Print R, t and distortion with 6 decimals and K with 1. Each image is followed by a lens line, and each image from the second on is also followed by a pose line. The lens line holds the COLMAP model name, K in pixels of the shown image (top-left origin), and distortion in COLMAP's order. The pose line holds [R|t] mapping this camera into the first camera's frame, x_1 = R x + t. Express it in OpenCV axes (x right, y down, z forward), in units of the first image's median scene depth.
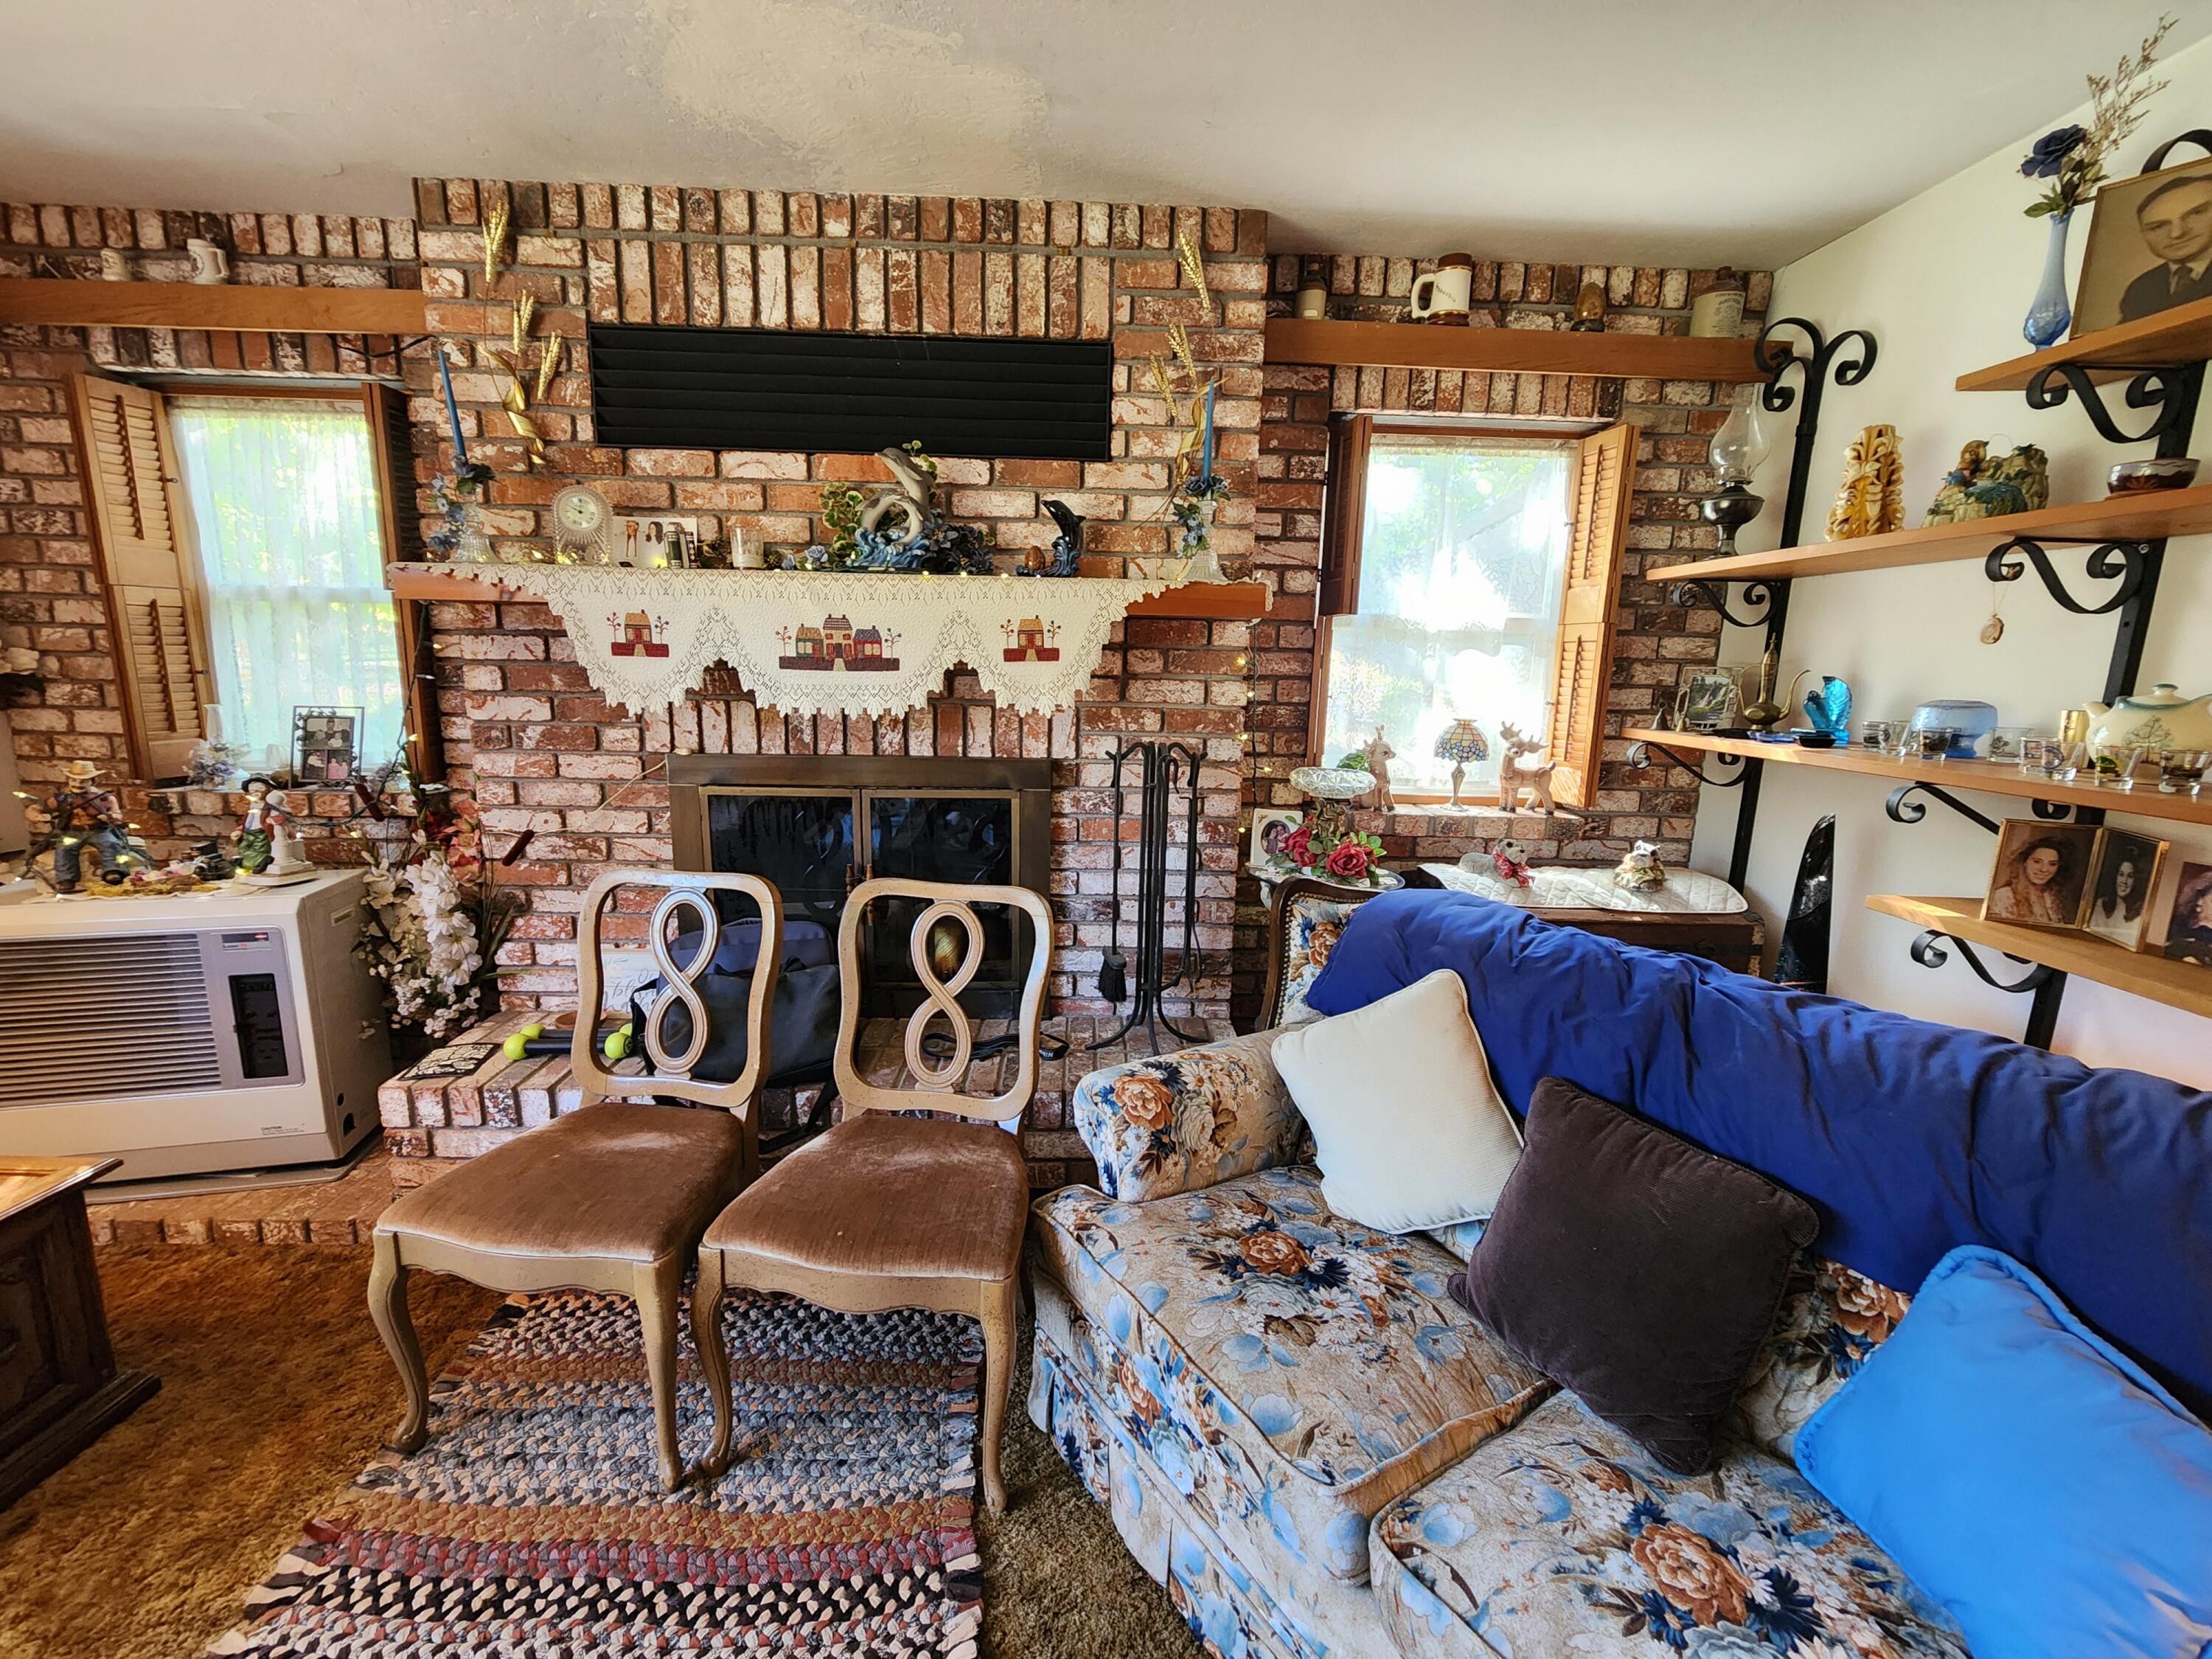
lens RADIAL K [[907.1, 0, 1110.6], [0, 907.1, 819.4], [0, 0, 1]] dist [0.003139, -0.002117]
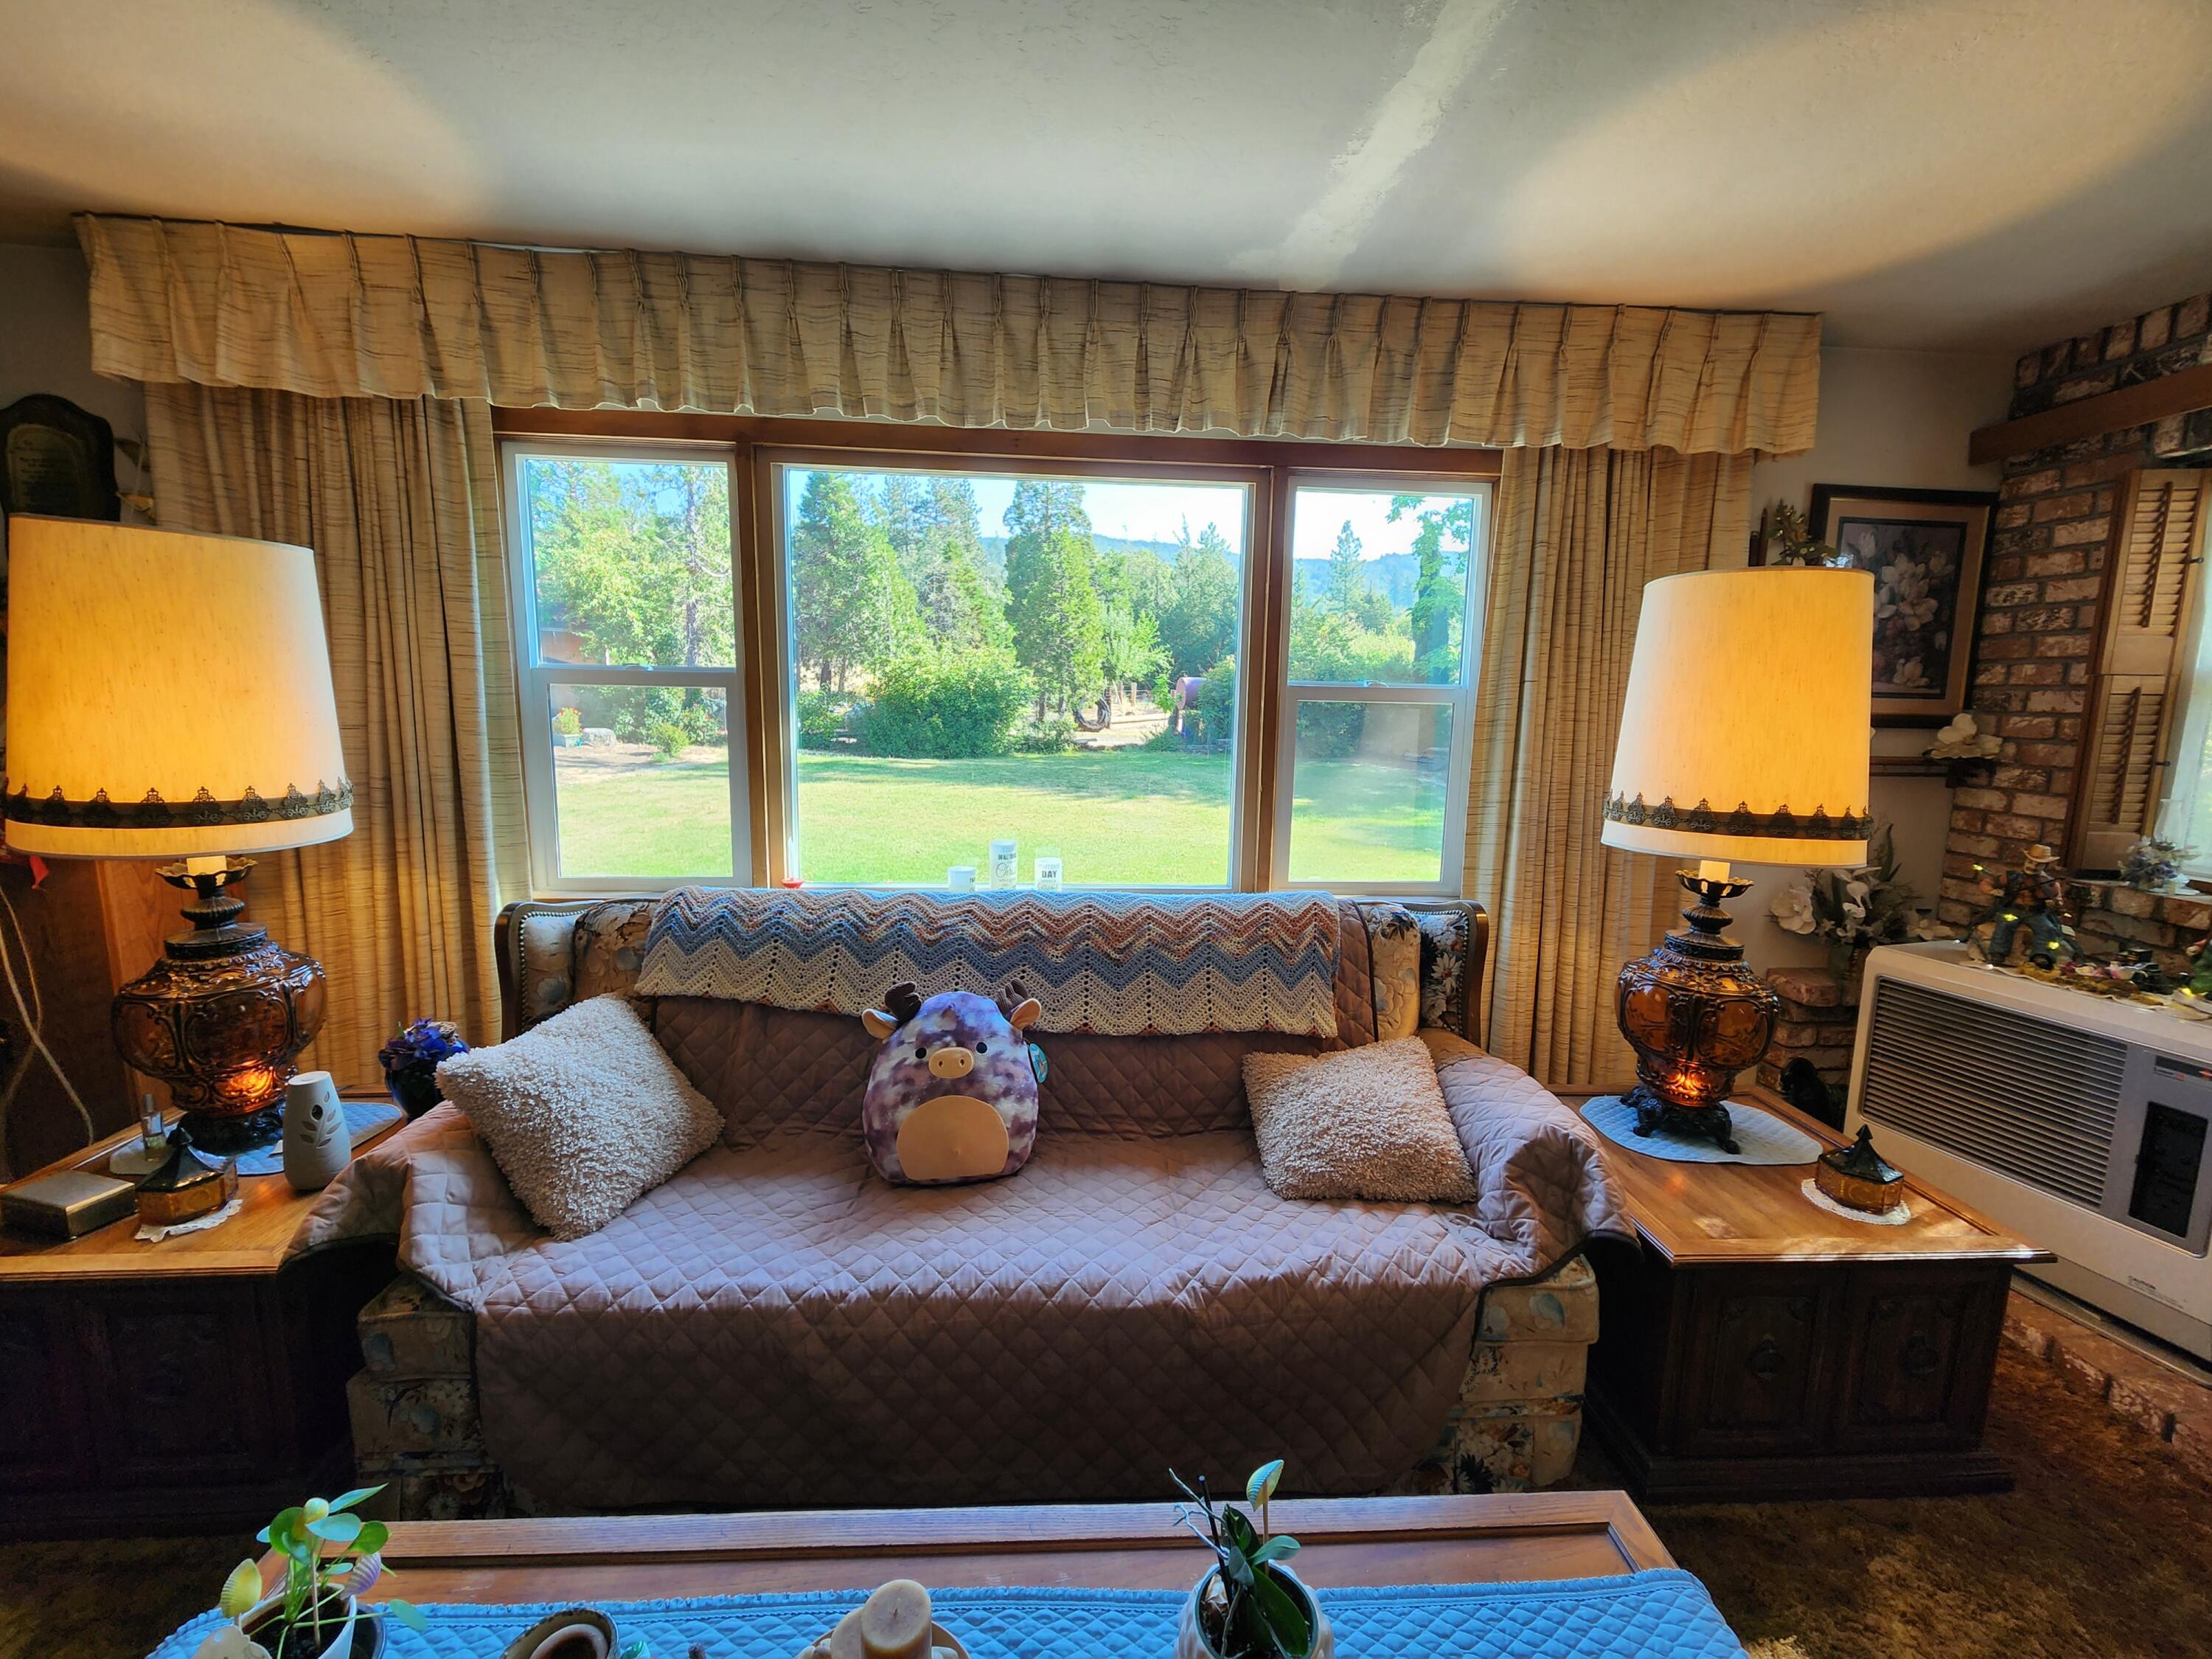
lens RADIAL K [[907.1, 0, 1113.2], [0, 907.1, 815.1], [0, 0, 1]] dist [0.003139, -0.002117]
pose [[0.050798, 0.109197, -0.992721, -0.160723], [-0.192477, 0.976440, 0.097557, 0.005117], [0.979986, 0.186121, 0.070619, -0.120570]]
